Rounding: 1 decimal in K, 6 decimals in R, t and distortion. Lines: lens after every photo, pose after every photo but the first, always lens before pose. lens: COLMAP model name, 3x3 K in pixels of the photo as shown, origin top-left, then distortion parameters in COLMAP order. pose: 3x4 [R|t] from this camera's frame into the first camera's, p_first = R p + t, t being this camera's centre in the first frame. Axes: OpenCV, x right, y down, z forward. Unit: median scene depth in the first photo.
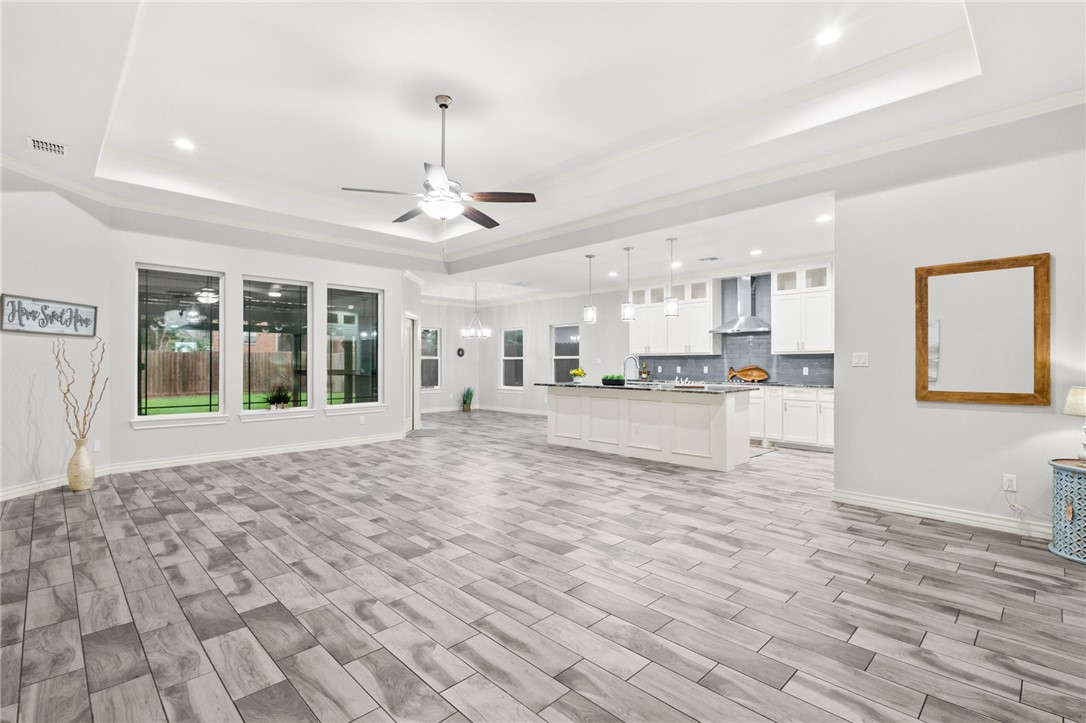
lens RADIAL K [[504.5, 0, 541.2], [0, 504.5, 364.3], [0, 0, 1]] dist [0.008663, -0.002779]
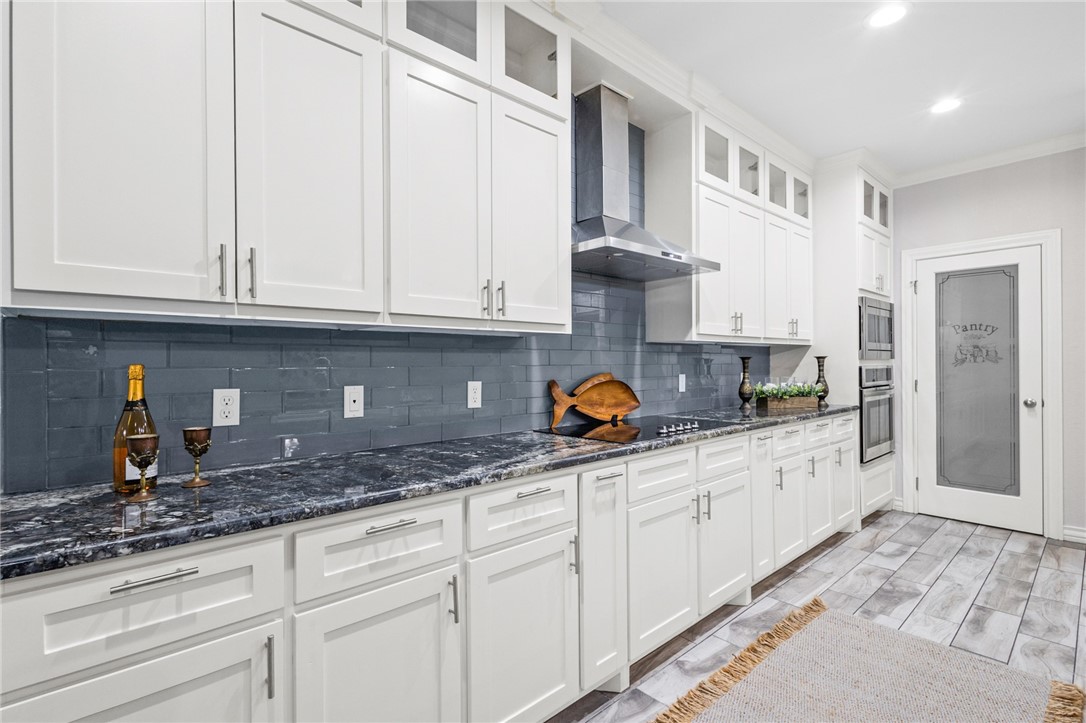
lens RADIAL K [[504.5, 0, 541.8], [0, 504.5, 360.6], [0, 0, 1]] dist [0.008663, -0.002779]
pose [[0.049162, 0.003719, 0.998784, 0.162496], [0.005658, 0.999976, -0.004002, -0.008759], [-0.998775, 0.005848, 0.049140, 1.942775]]
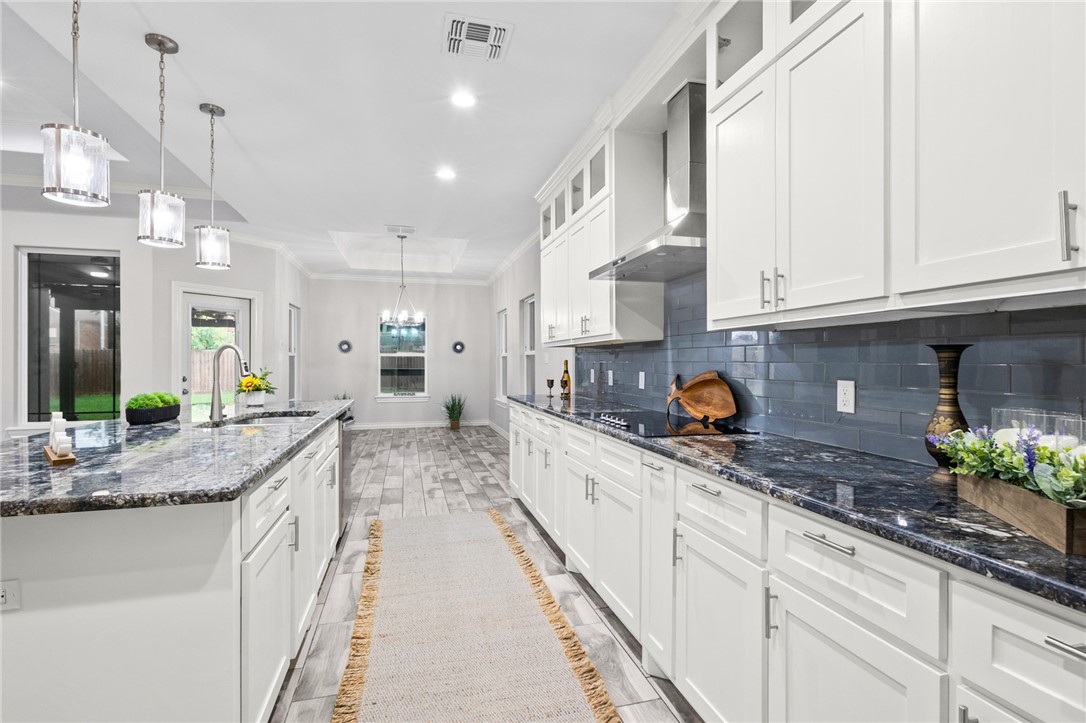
lens RADIAL K [[504.5, 0, 548.1], [0, 504.5, 362.1], [0, 0, 1]] dist [0.008663, -0.002779]
pose [[0.873564, 0.001100, -0.486709, 0.918850], [-0.001747, 0.999998, -0.000875, -0.004651], [0.486707, 0.001614, 0.873564, 1.281256]]
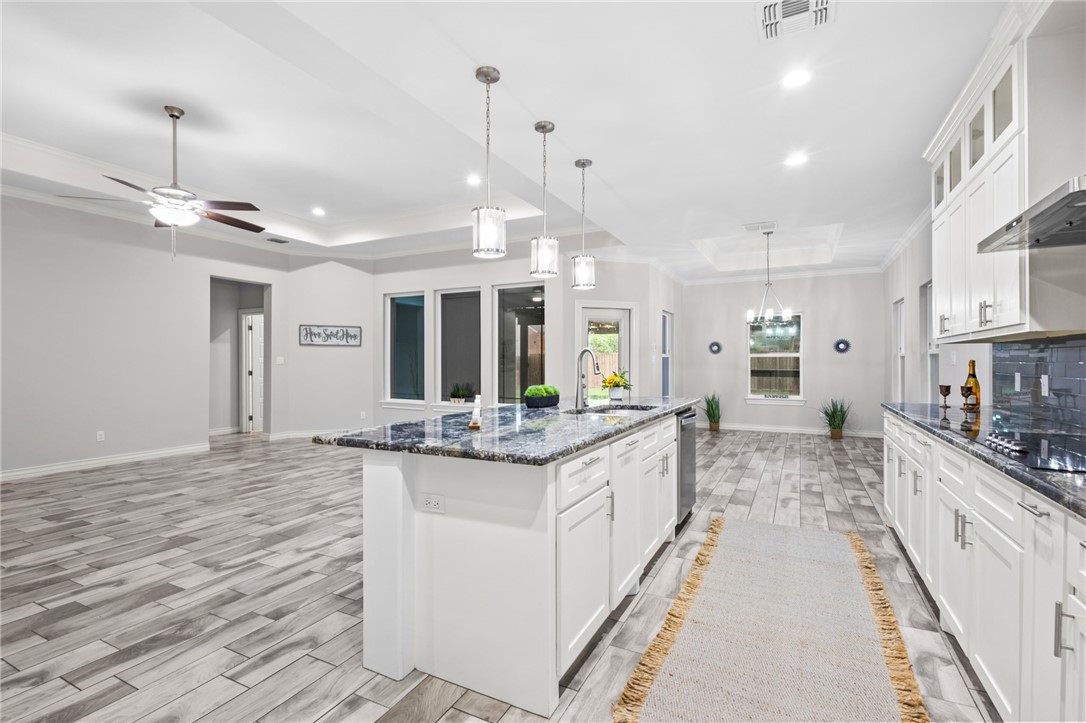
lens RADIAL K [[504.5, 0, 545.1], [0, 504.5, 363.1], [0, 0, 1]] dist [0.008663, -0.002779]
pose [[0.315460, 0.001860, -0.948937, 0.985953], [-0.001969, 0.999997, 0.001305, -0.004838], [0.948937, 0.001456, 0.315462, 1.323820]]
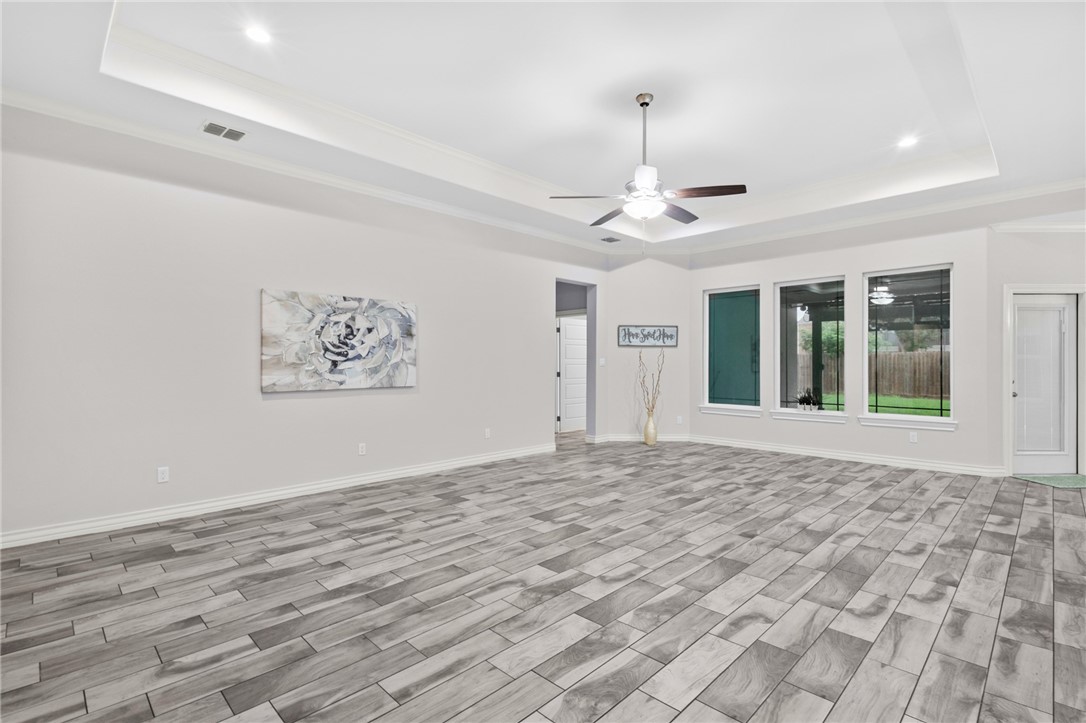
lens RADIAL K [[504.5, 0, 543.7], [0, 504.5, 365.4], [0, 0, 1]] dist [0.008663, -0.002779]
pose [[0.007693, 0.002724, -0.999967, 0.751474], [-0.001916, 0.999994, 0.002709, -0.002127], [0.999969, 0.001895, 0.007698, 0.755198]]
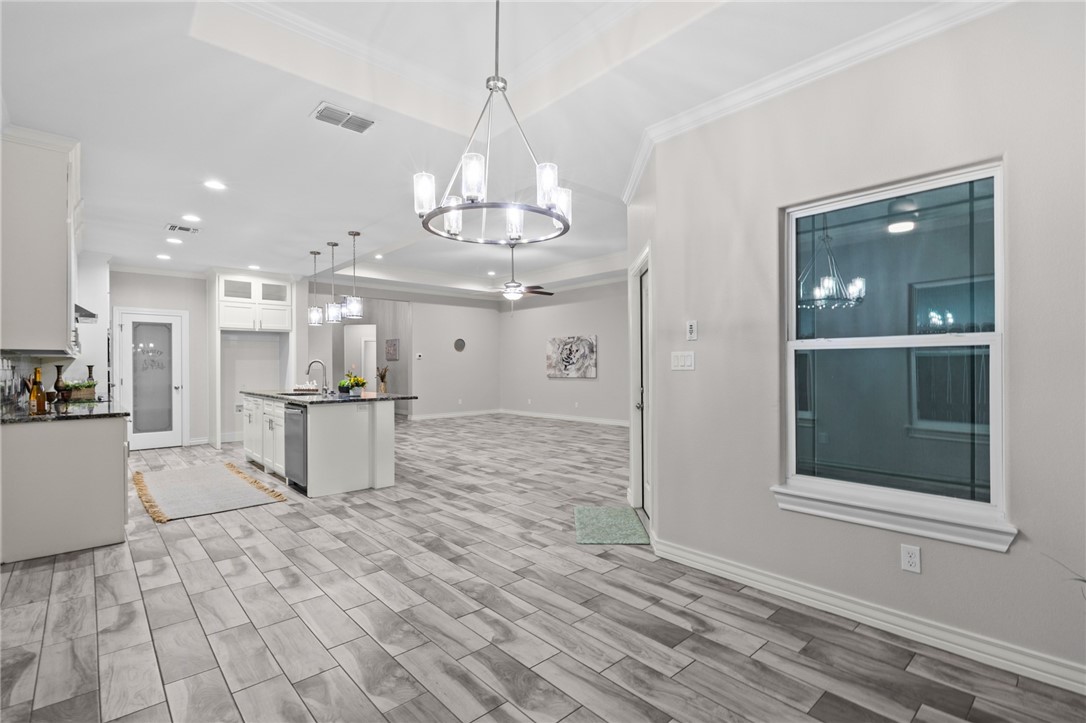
lens RADIAL K [[504.5, 0, 536.7], [0, 504.5, 364.8], [0, 0, 1]] dist [0.008663, -0.002779]
pose [[-0.998390, 0.008313, 0.056115, -0.364056], [0.008180, 0.999963, -0.002590, -0.003969], [-0.056134, -0.002127, -0.998421, 2.932198]]
